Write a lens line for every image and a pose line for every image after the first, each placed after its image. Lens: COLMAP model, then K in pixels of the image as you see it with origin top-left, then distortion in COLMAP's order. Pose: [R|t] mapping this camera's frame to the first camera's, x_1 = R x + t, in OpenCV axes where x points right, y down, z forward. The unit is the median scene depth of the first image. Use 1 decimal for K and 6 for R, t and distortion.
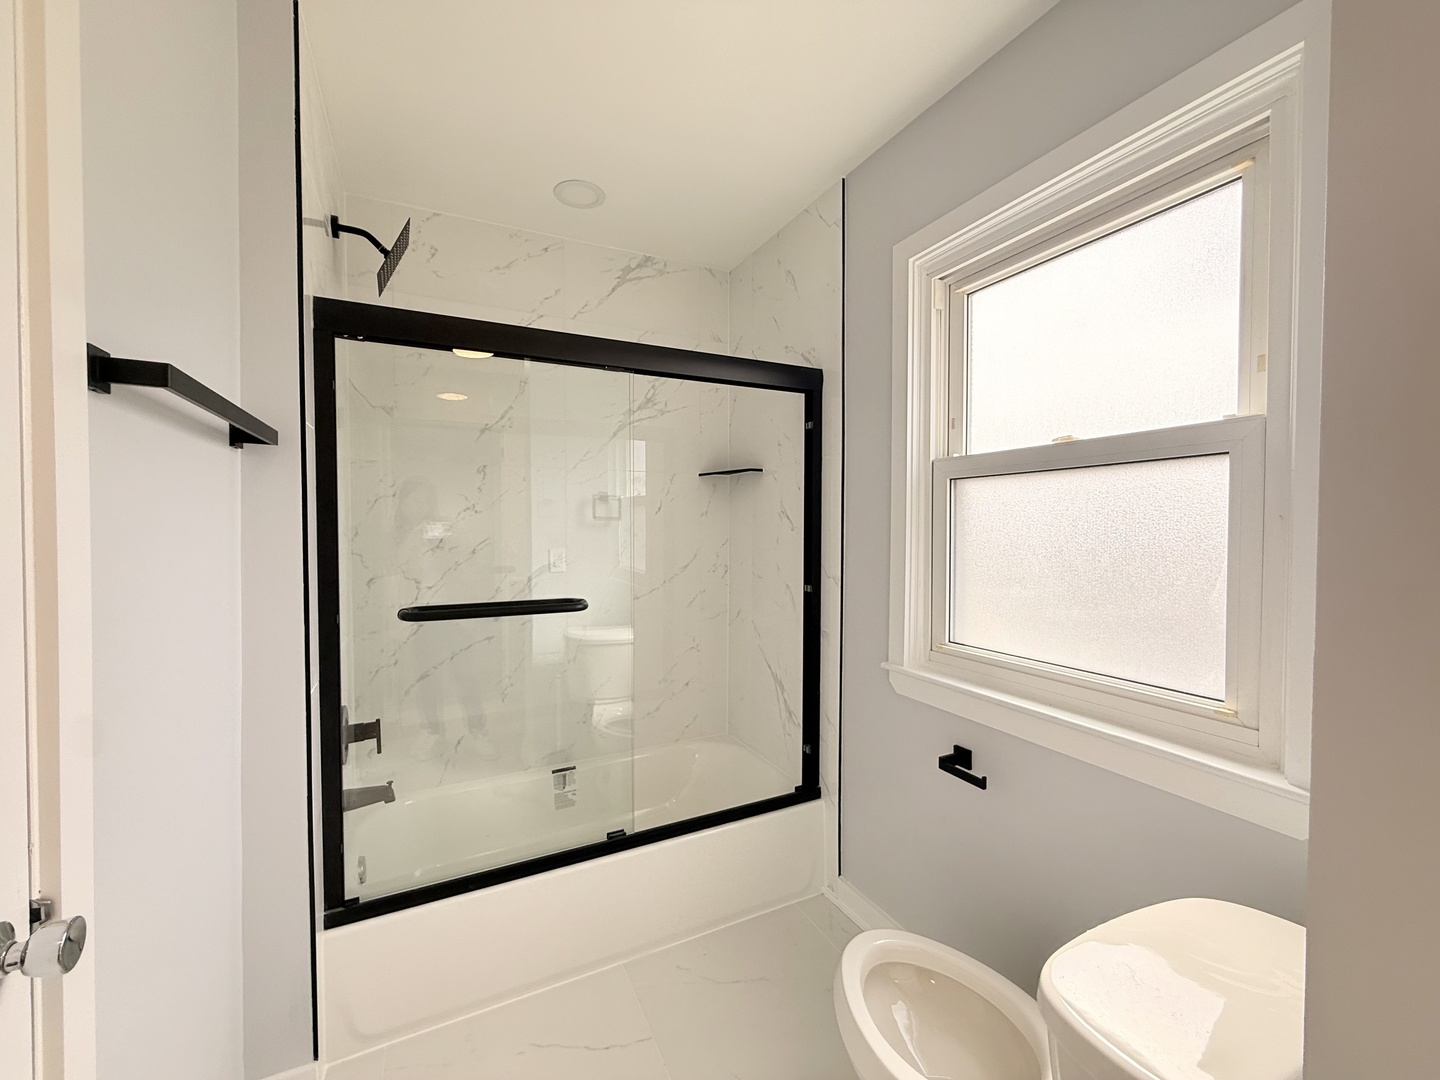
lens RADIAL K [[576.1, 0, 716.0], [0, 576.1, 536.0], [0, 0, 1]] dist [-0.000496, 0.000524]
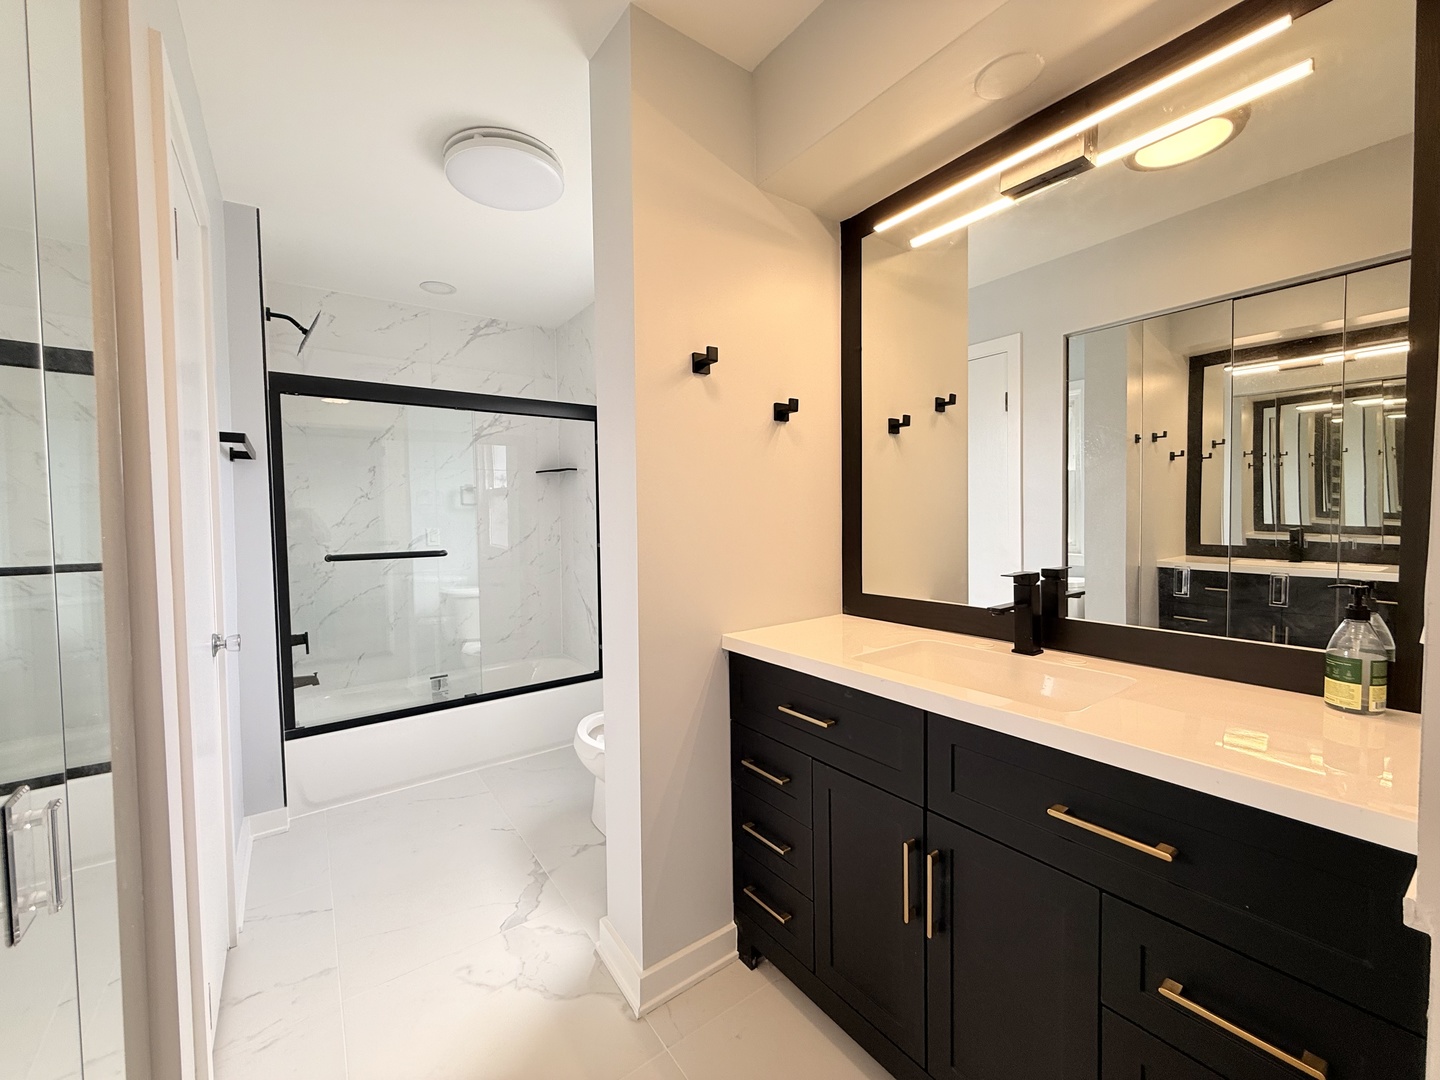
lens RADIAL K [[576.1, 0, 717.3], [0, 576.1, 536.8], [0, 0, 1]] dist [-0.000496, 0.000524]
pose [[0.984585, -0.020067, 0.173754, 0.205771], [0.017111, 0.999683, 0.018490, 0.044924], [-0.174070, -0.015232, 0.984615, -0.618996]]
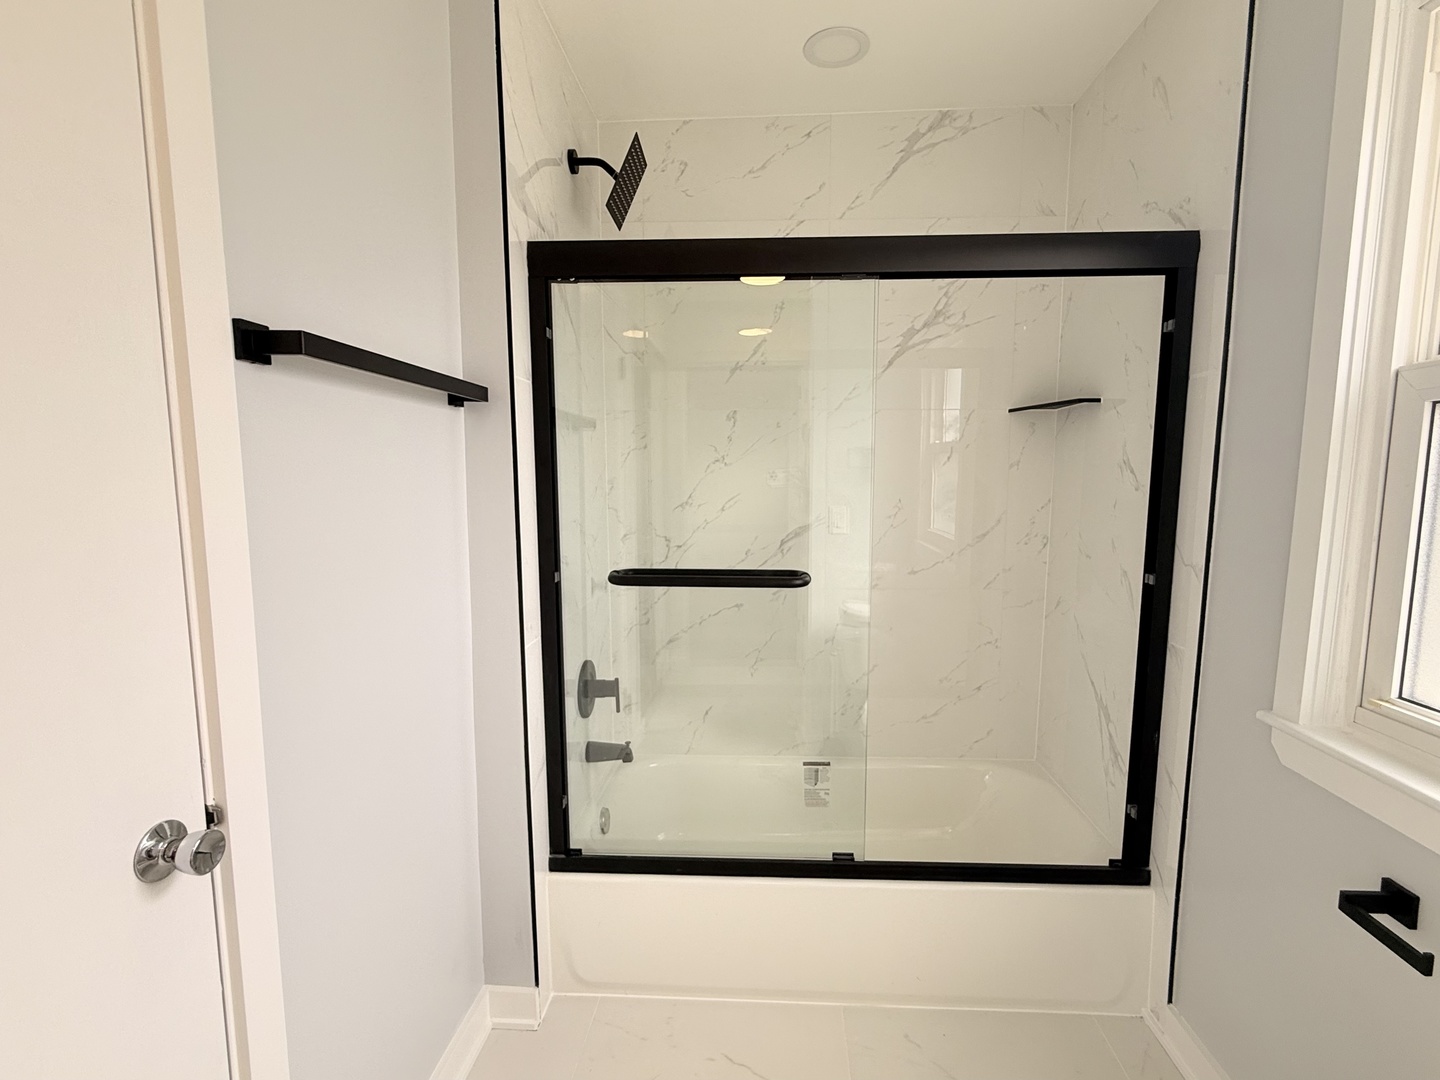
lens RADIAL K [[670.6, 0, 745.5], [0, 670.6, 549.2], [0, 0, 1]] dist [-0.002601, 0.000953]
pose [[0.874554, 0.057068, -0.481558, 0.123742], [-0.011979, 0.995291, 0.096193, -0.012053], [0.484779, -0.078357, 0.871119, 0.109580]]
